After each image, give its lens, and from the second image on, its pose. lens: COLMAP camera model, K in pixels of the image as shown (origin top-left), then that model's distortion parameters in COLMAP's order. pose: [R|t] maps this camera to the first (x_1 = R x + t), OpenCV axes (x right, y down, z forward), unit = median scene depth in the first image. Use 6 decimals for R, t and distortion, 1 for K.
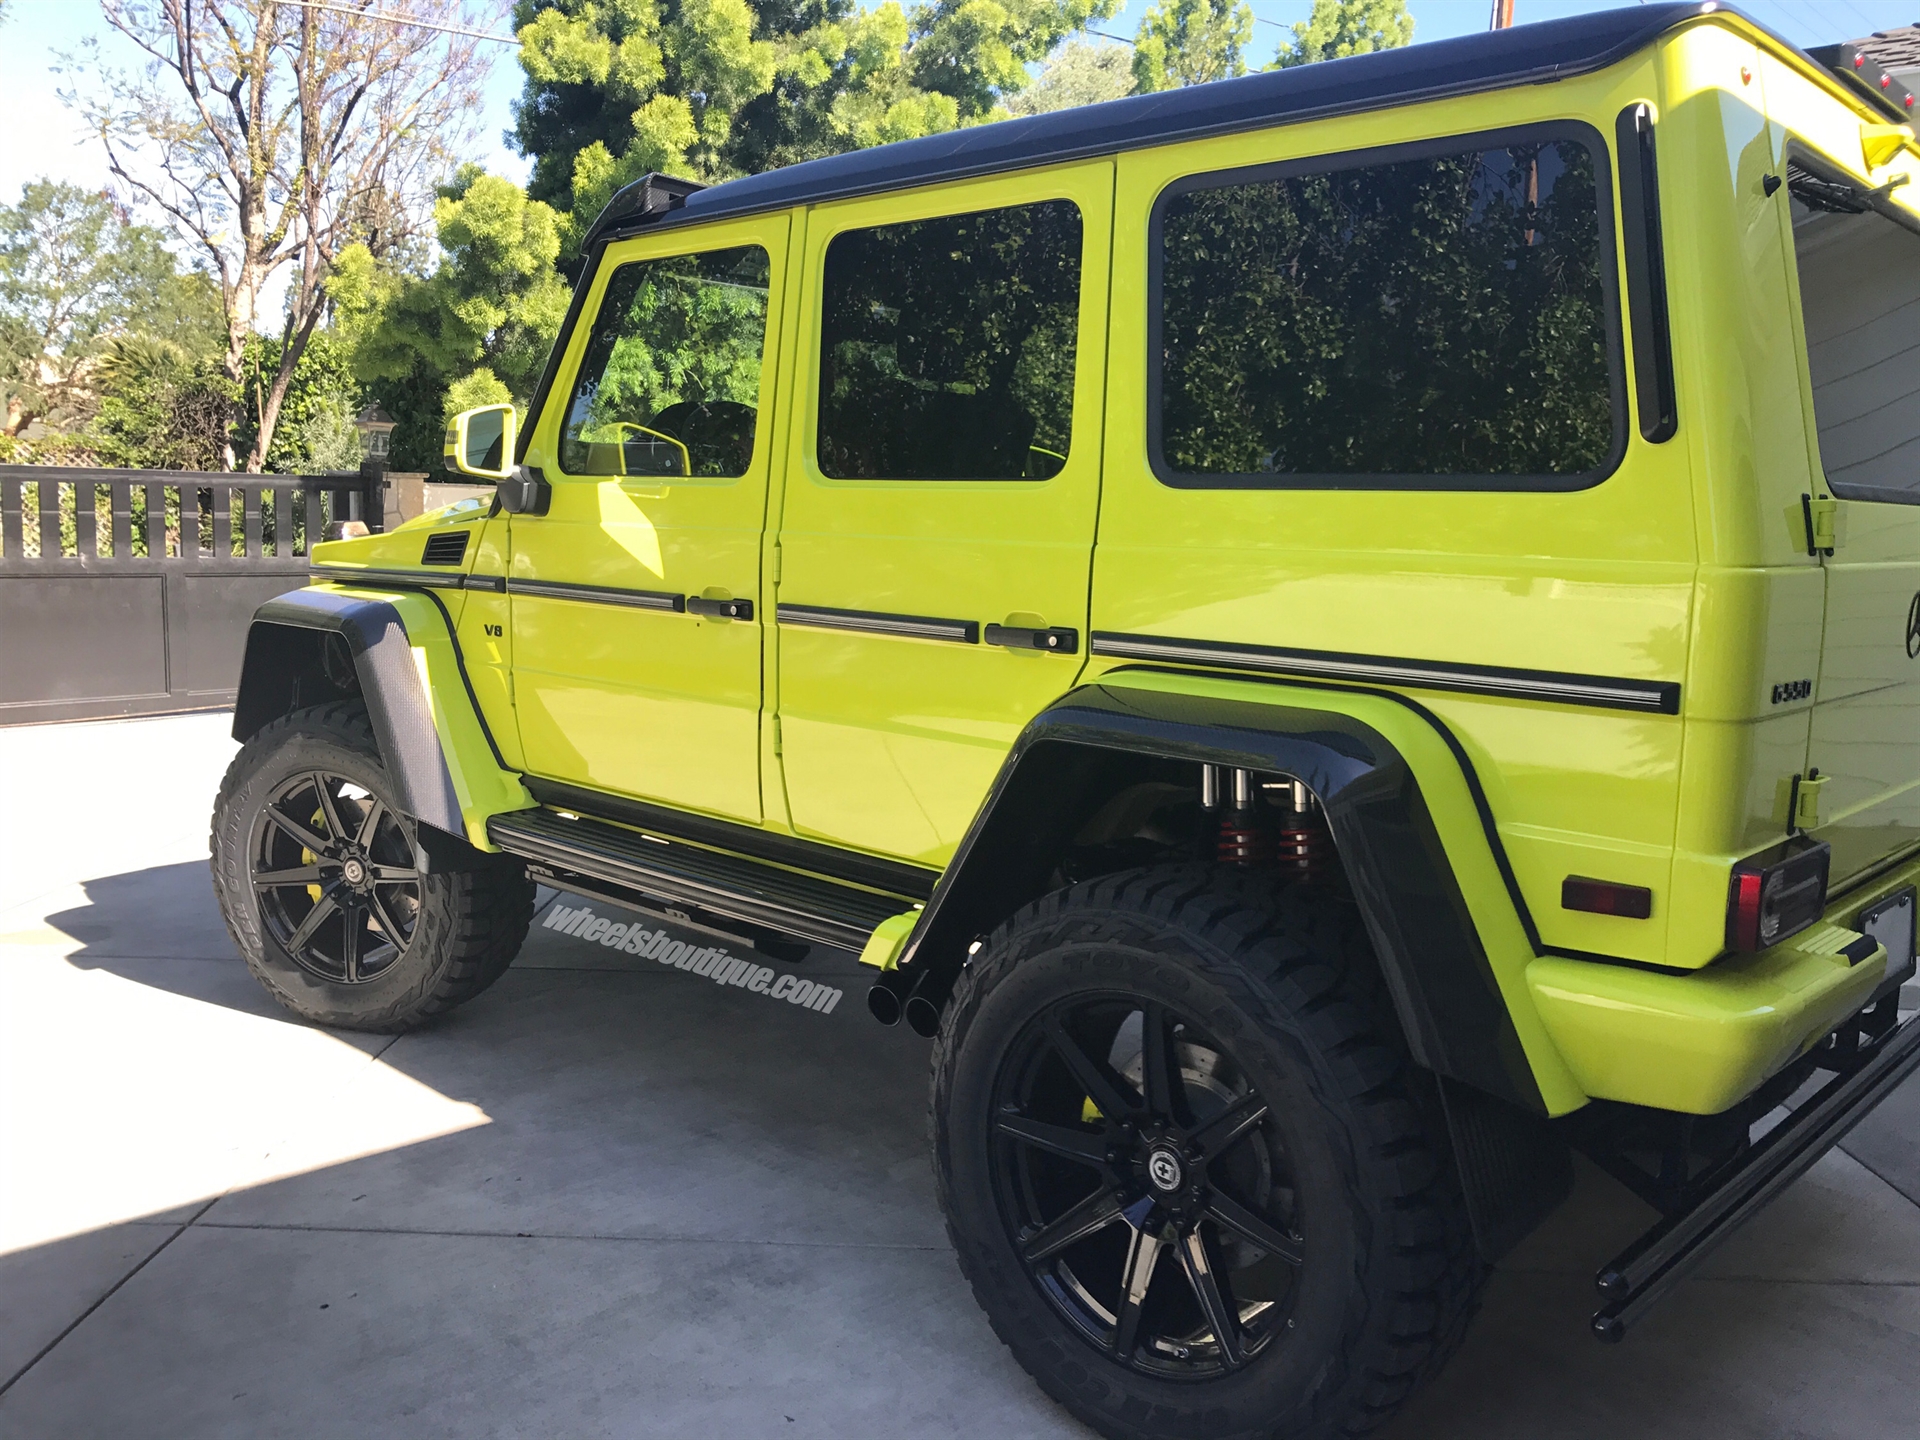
lens RADIAL K [[1586.1, 0, 958.2], [0, 1586.1, 725.1], [0, 0, 1]] dist [-0.006086, -0.009944]
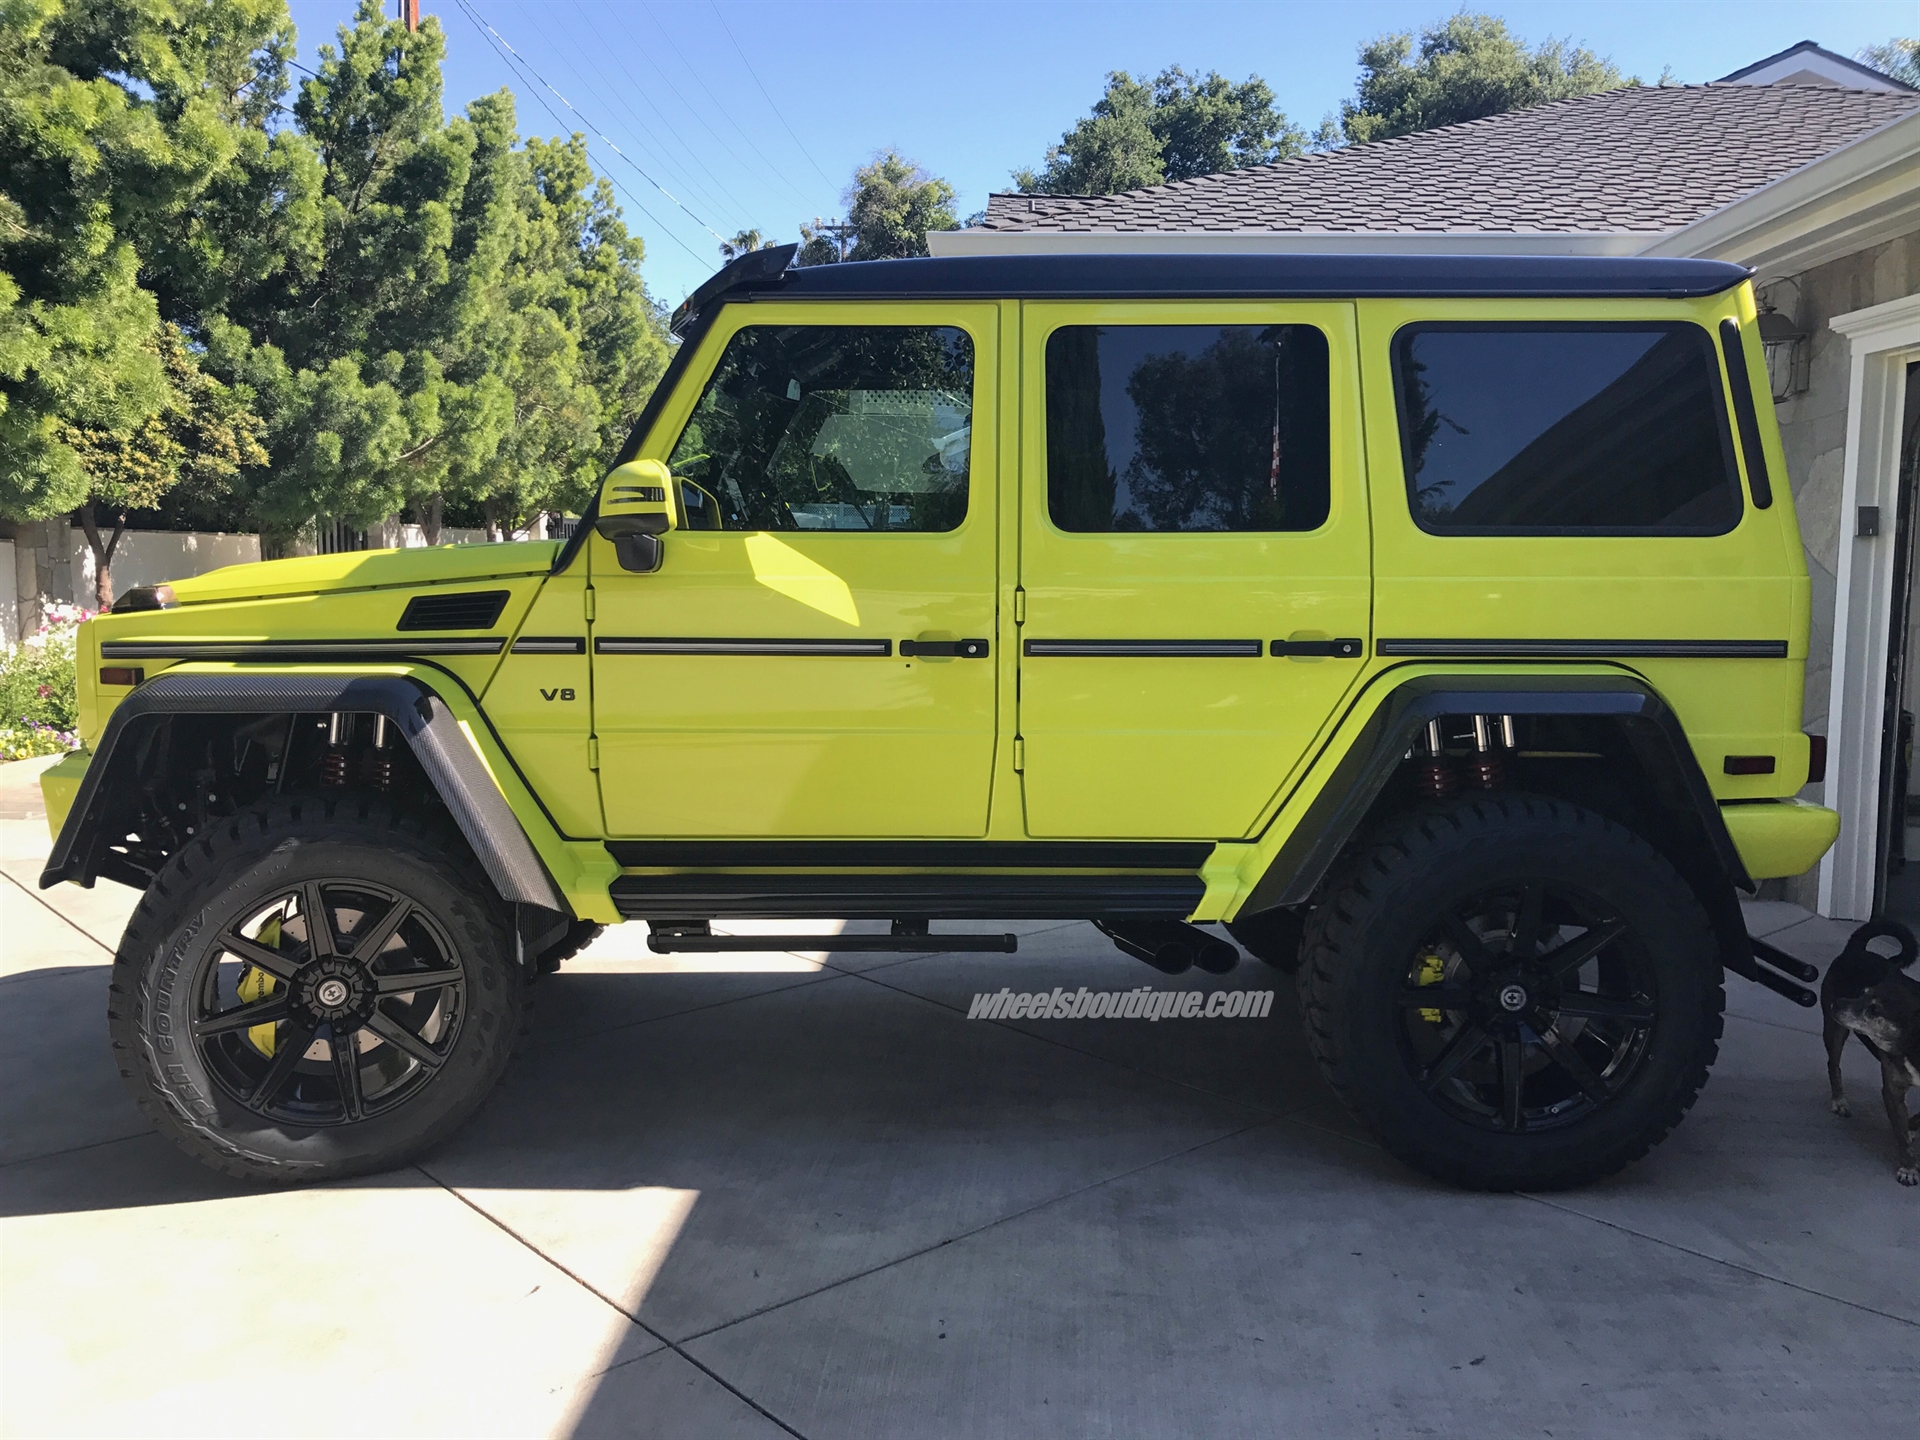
lens RADIAL K [[1586.1, 0, 960.5], [0, 1586.1, 717.3], [0, 0, 1]] dist [-0.006086, -0.009944]
pose [[0.742767, -0.094959, 0.662782, -0.928288], [0.108610, 0.993869, 0.020678, -0.050075], [-0.660682, 0.056626, 0.748527, 0.170808]]
